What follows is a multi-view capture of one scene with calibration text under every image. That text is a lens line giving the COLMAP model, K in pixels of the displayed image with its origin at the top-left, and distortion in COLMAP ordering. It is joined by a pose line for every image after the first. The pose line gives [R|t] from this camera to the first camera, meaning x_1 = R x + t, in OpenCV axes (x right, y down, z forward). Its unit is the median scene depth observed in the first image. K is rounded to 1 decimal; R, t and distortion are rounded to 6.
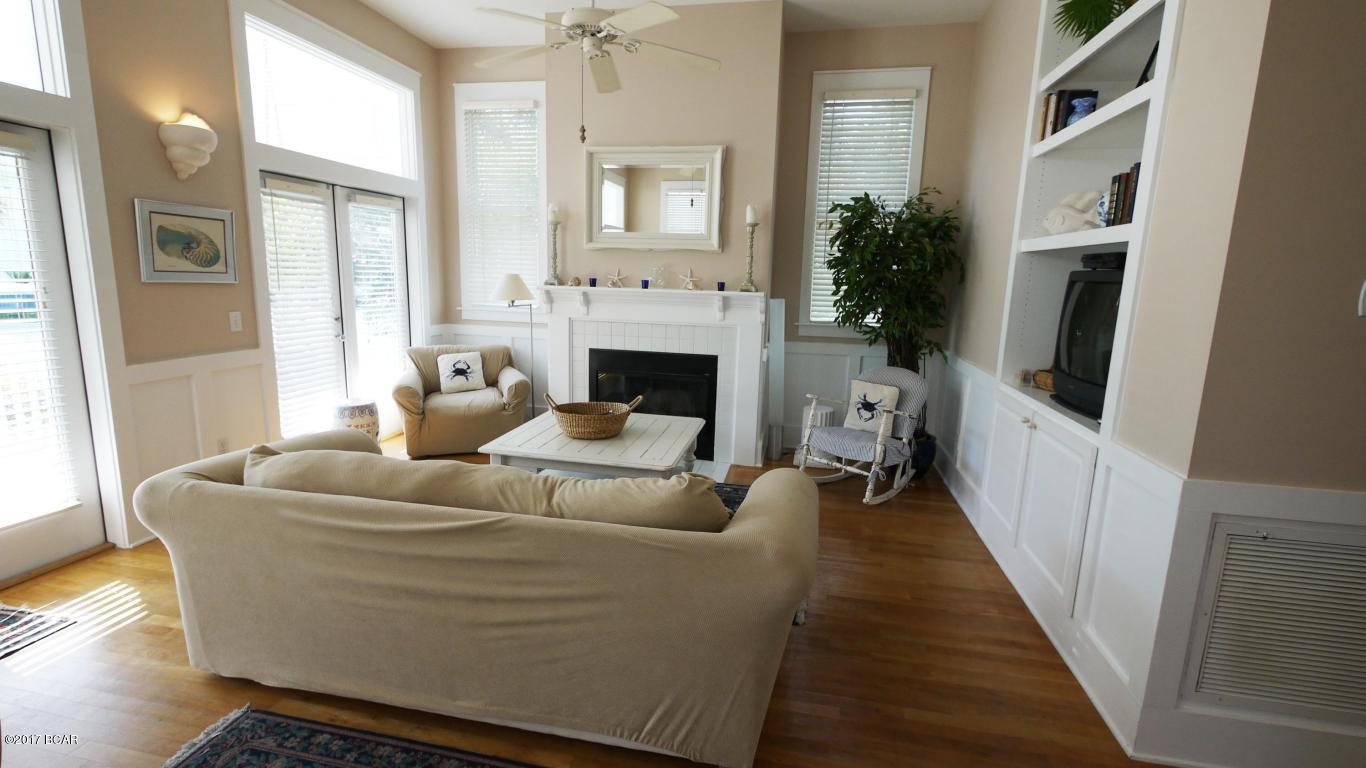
lens RADIAL K [[597.2, 0, 683.0], [0, 597.2, 380.7], [0, 0, 1]] dist [-0.000737, -0.000515]
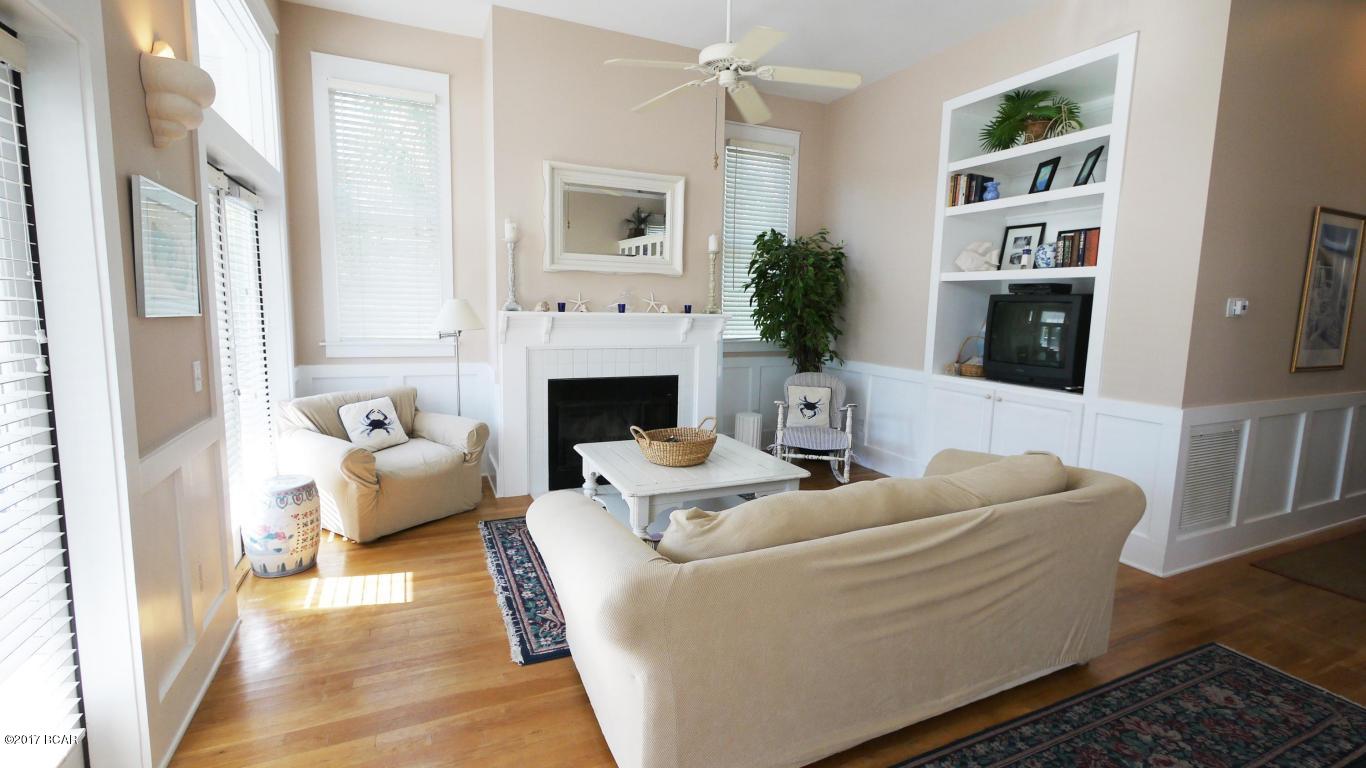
lens RADIAL K [[597.2, 0, 683.7], [0, 597.2, 379.2], [0, 0, 1]] dist [-0.000737, -0.000515]
pose [[0.810854, -0.084076, 0.579178, -0.561432], [0.106160, 0.994340, -0.004281, -0.031275], [-0.575540, 0.064957, 0.815190, 0.153807]]
